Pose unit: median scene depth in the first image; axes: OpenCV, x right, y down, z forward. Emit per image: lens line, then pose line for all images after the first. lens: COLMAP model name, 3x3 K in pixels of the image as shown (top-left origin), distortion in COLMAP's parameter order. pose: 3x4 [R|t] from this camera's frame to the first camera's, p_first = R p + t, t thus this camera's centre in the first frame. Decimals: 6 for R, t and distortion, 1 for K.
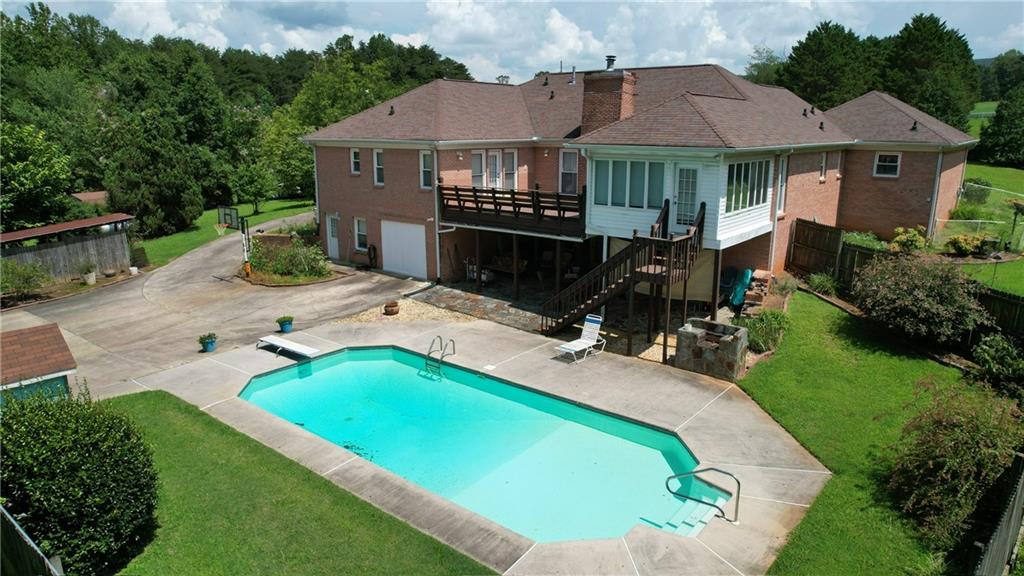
lens RADIAL K [[654.5, 0, 513.5], [0, 654.5, 284.6], [0, 0, 1]] dist [-0.082456, 0.078750]
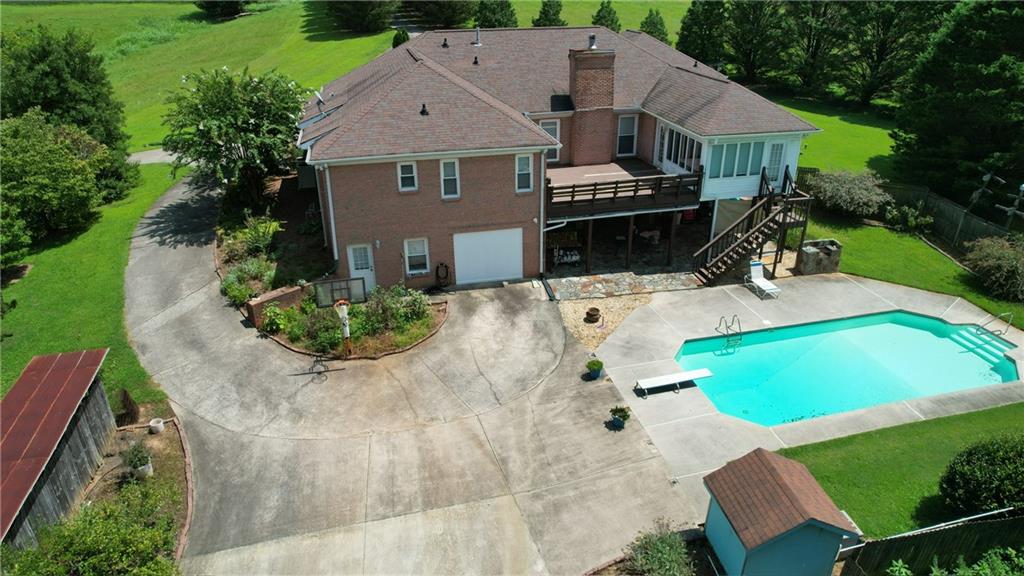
lens RADIAL K [[654.5, 0, 513.5], [0, 654.5, 284.6], [0, 0, 1]] dist [-0.082456, 0.078750]
pose [[0.605442, -0.350781, 0.714418, -0.968212], [0.193609, 0.935583, 0.295297, -0.334763], [-0.771982, -0.040467, 0.634355, 0.416279]]
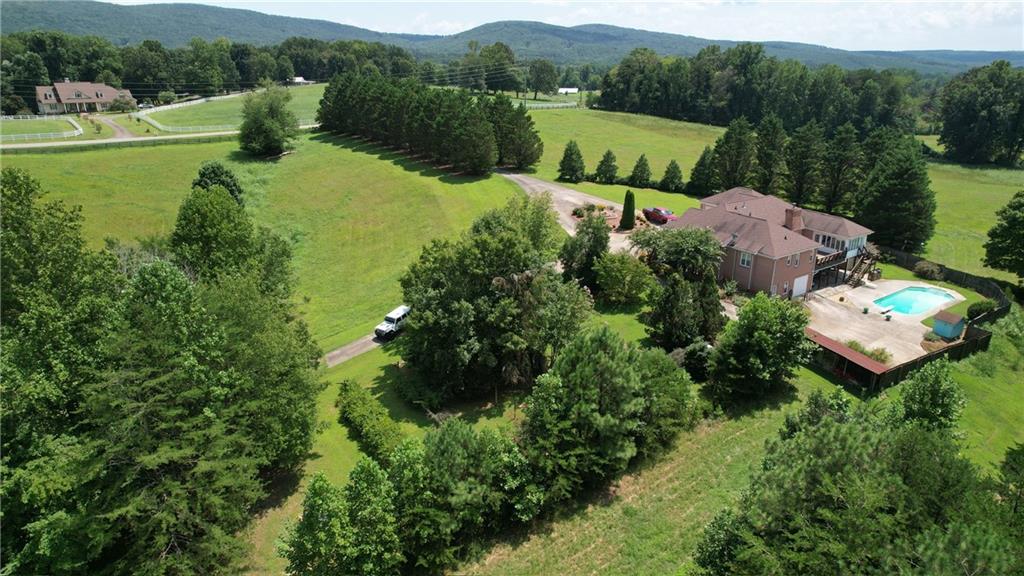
lens RADIAL K [[654.5, 0, 513.5], [0, 654.5, 284.6], [0, 0, 1]] dist [-0.082456, 0.078750]
pose [[0.271359, -0.308950, 0.911545, -3.379880], [0.230244, 0.940420, 0.250195, -1.156627], [-0.934533, 0.141985, 0.326325, 1.419642]]
